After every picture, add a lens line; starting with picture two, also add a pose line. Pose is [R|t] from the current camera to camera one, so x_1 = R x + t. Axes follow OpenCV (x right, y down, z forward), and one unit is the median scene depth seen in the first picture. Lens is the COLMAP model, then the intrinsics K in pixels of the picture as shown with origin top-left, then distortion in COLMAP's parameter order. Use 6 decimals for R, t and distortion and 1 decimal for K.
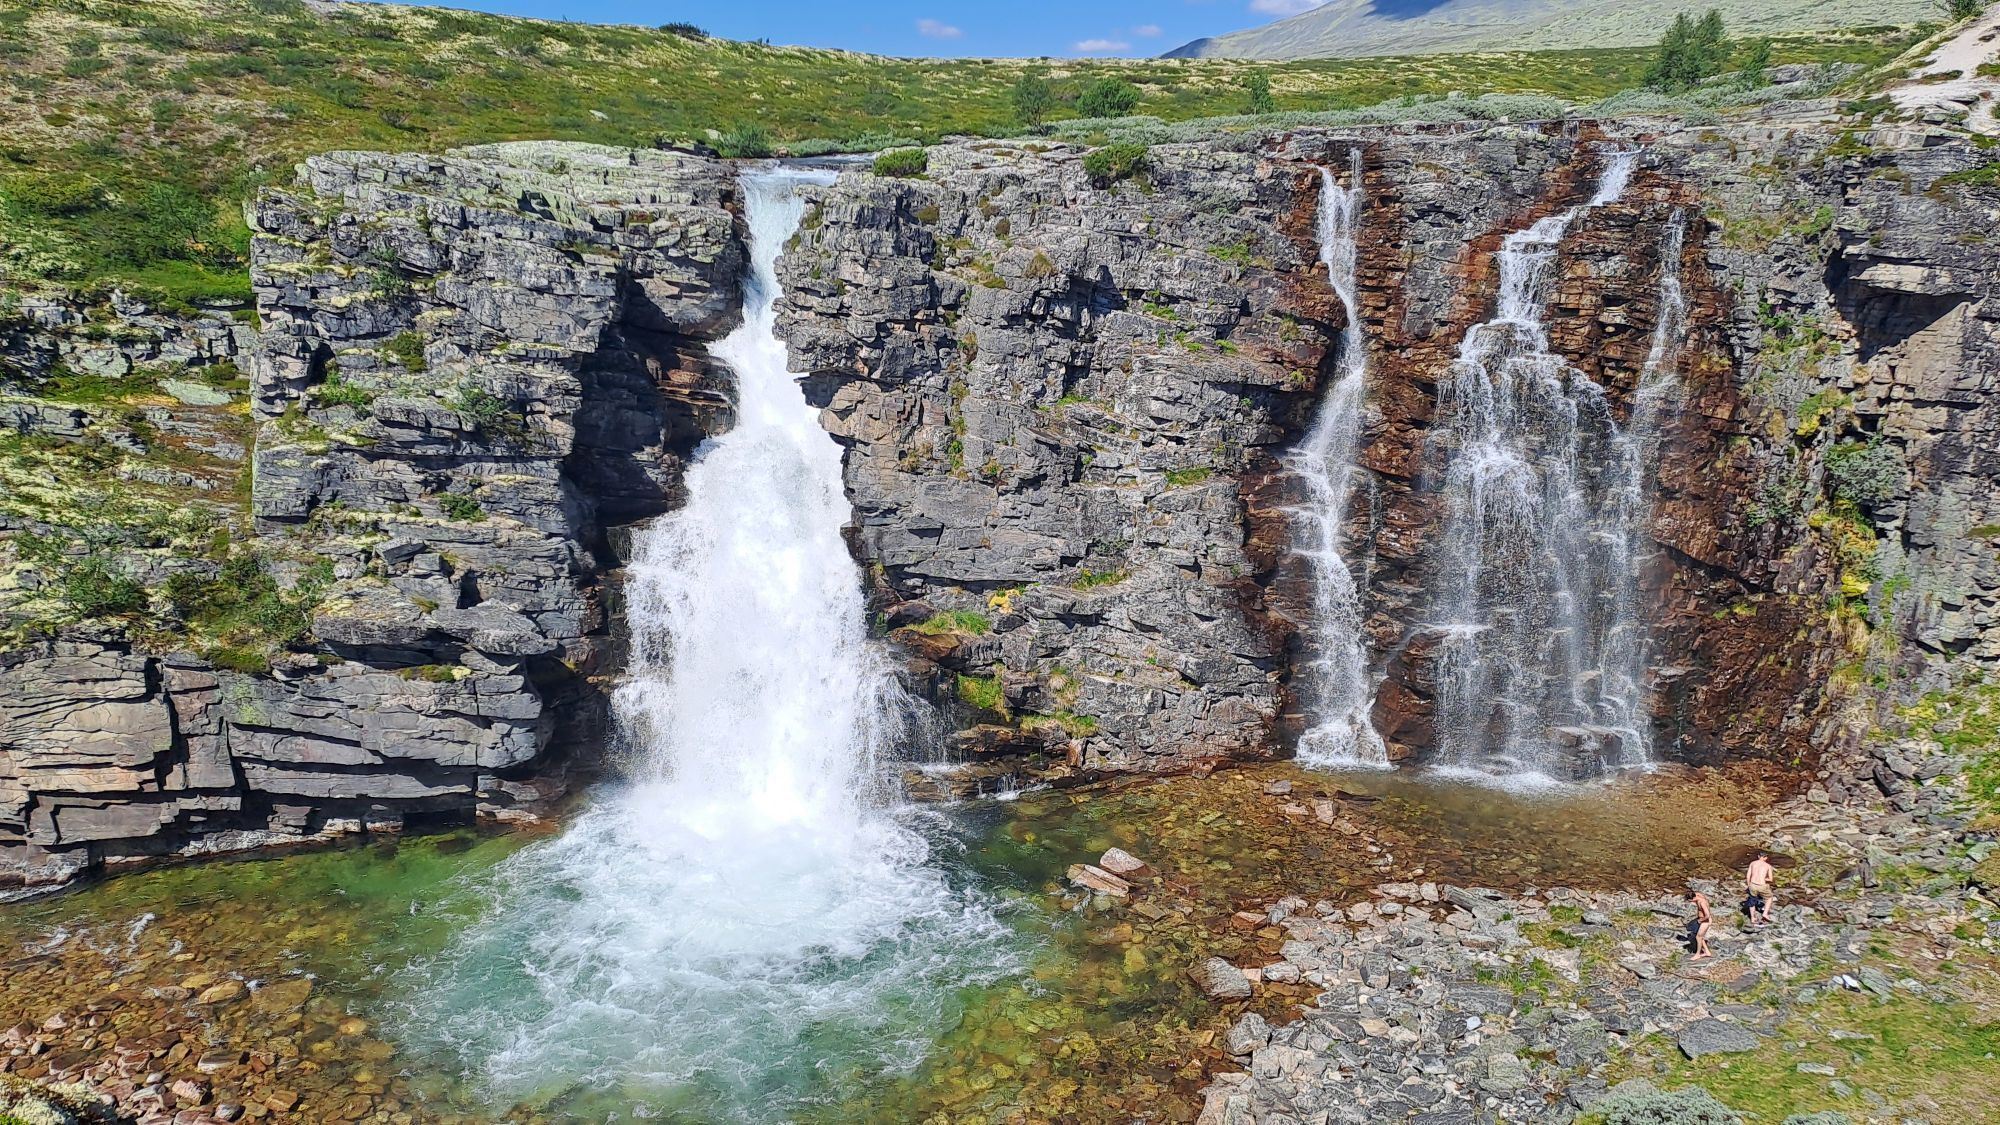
lens RADIAL K [[1462.1, 0, 983.0], [0, 1462.1, 562.8], [0, 0, 1]] dist [0.090002, -0.074374]
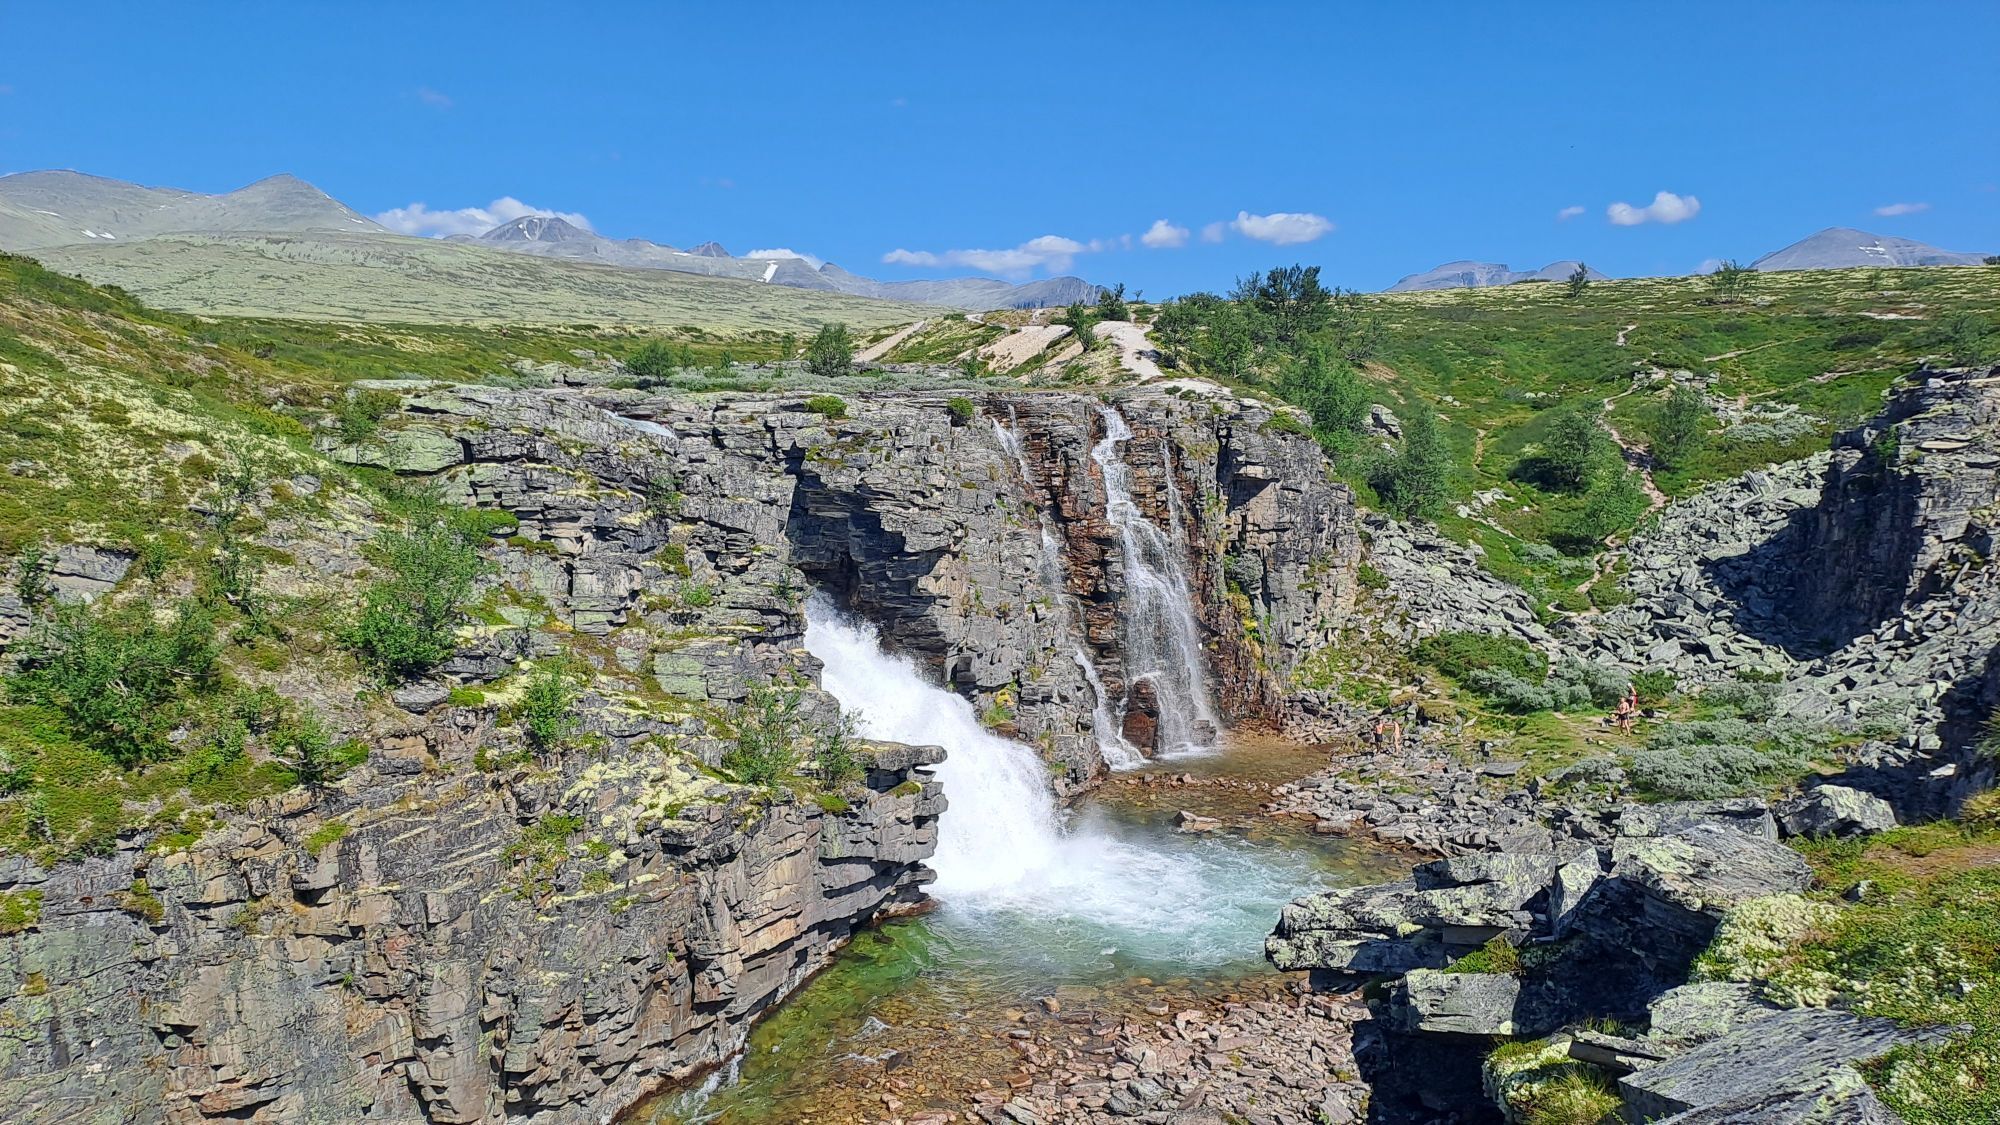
lens RADIAL K [[1465.1, 0, 972.7], [0, 1465.1, 589.4], [0, 0, 1]] dist [0.114436, -0.123296]
pose [[0.558034, -0.084692, 0.825485, -1.231311], [0.211345, 0.976479, -0.042687, -0.024676], [-0.802454, 0.198283, 0.562807, 0.185122]]
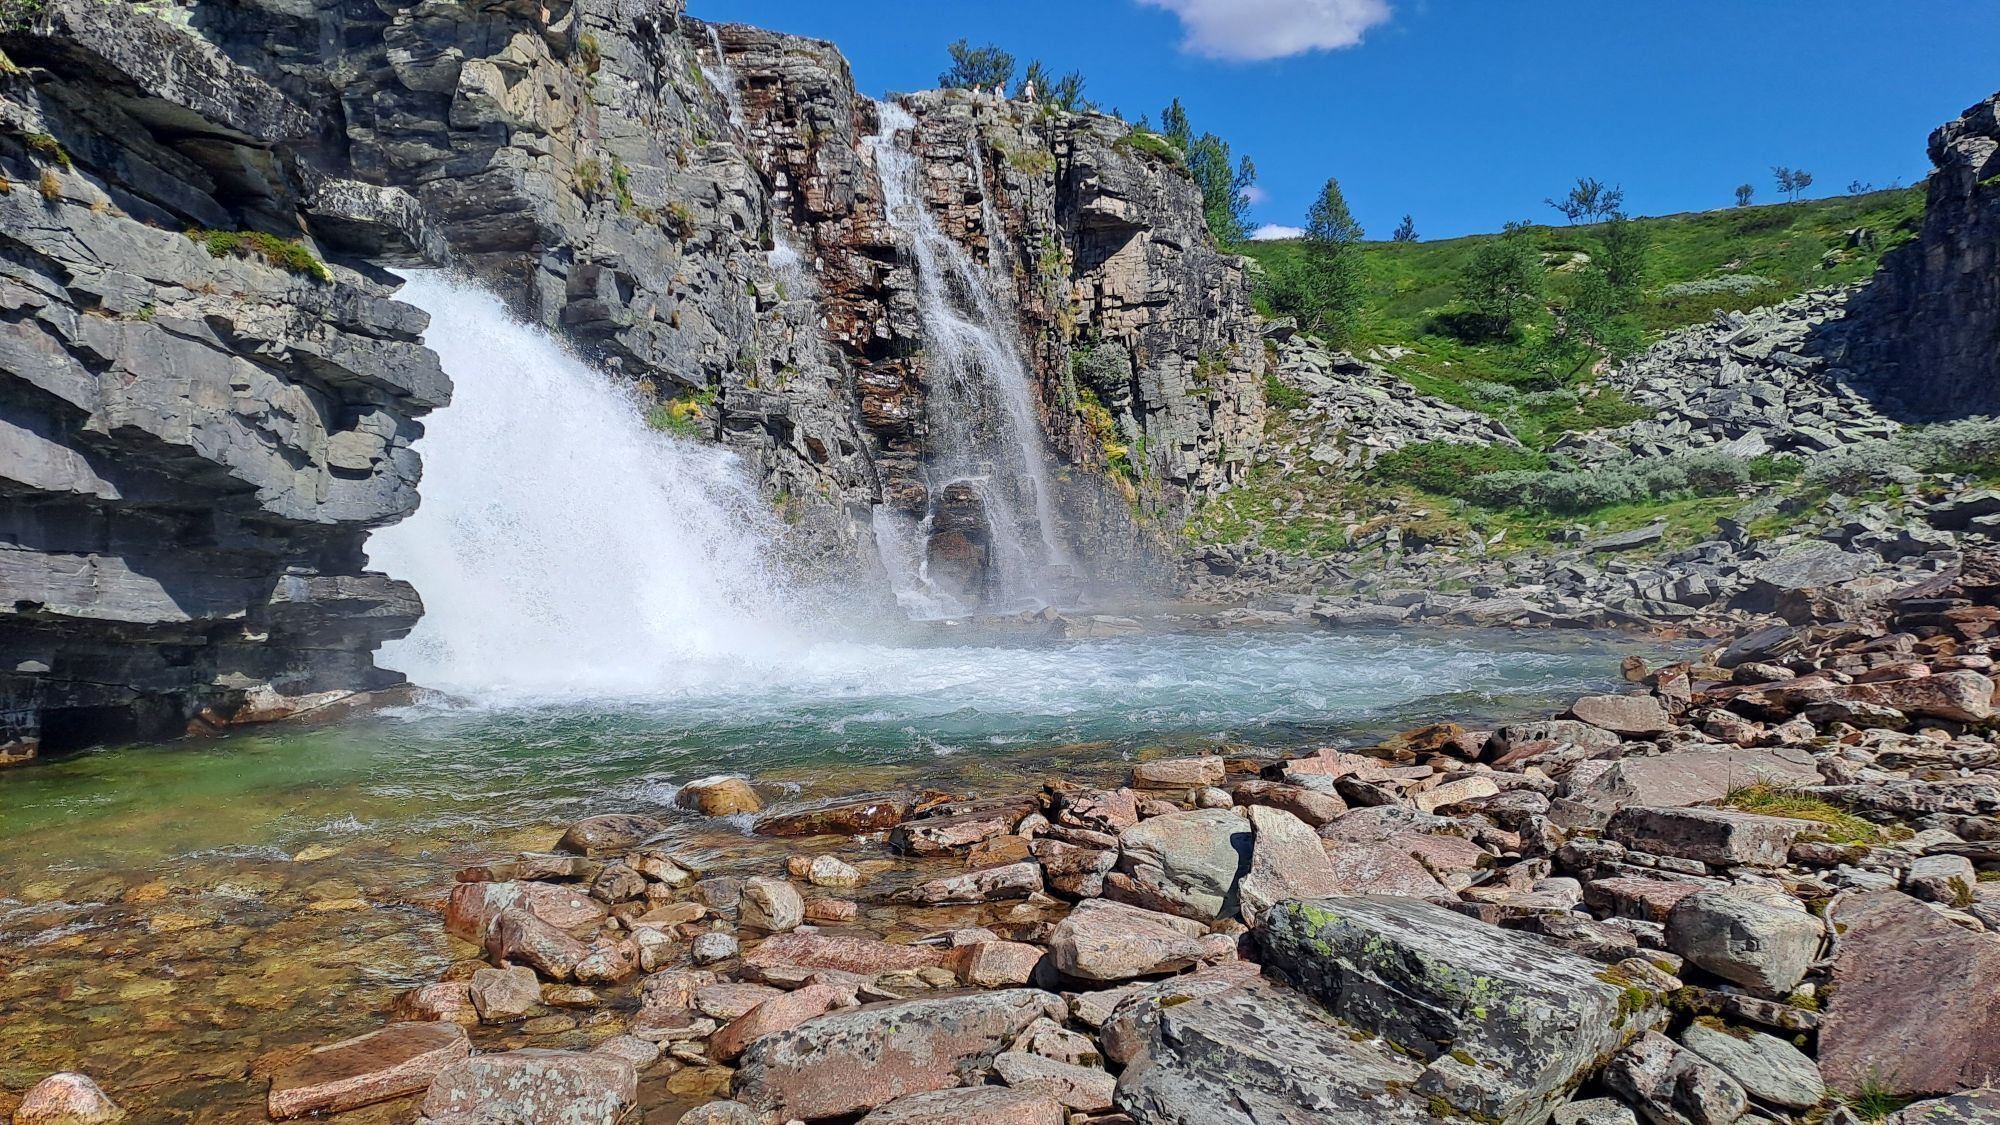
lens RADIAL K [[1465.1, 0, 990.7], [0, 1465.1, 550.1], [0, 0, 1]] dist [0.114436, -0.123296]
pose [[0.413034, 0.007562, 0.910684, -0.584979], [0.258176, 0.957971, -0.125049, 0.222243], [-0.873354, 0.286766, 0.393723, 0.627952]]
